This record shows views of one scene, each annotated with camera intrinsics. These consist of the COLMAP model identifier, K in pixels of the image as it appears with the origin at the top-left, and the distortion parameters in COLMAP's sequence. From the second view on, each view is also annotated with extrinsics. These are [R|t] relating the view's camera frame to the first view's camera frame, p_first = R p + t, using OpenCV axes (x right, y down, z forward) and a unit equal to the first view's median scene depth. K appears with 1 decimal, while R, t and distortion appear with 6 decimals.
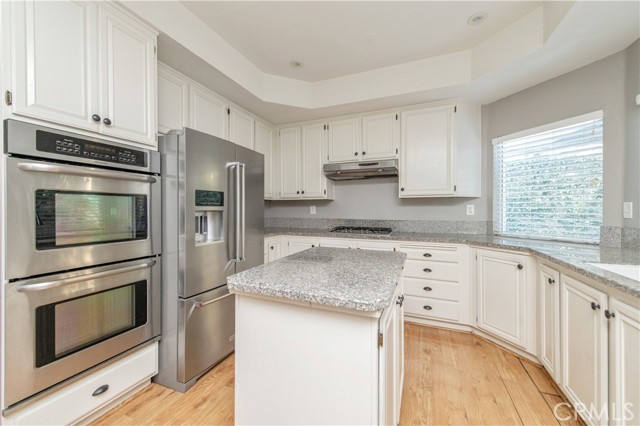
lens RADIAL K [[250.8, 0, 321.3], [0, 250.8, 210.8], [0, 0, 1]] dist [0.012109, -0.003156]
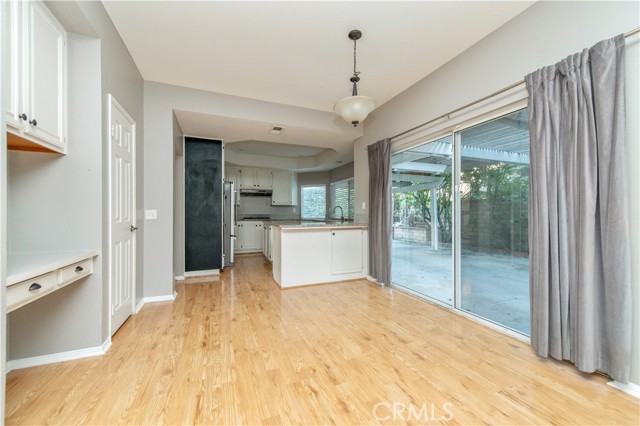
lens RADIAL K [[250.8, 0, 322.8], [0, 250.8, 212.4], [0, 0, 1]] dist [0.012109, -0.003156]
pose [[0.700273, 0.009531, 0.713812, -1.155537], [0.003470, 0.999854, -0.016754, 0.068469], [-0.713867, 0.014210, 0.700137, -1.154892]]
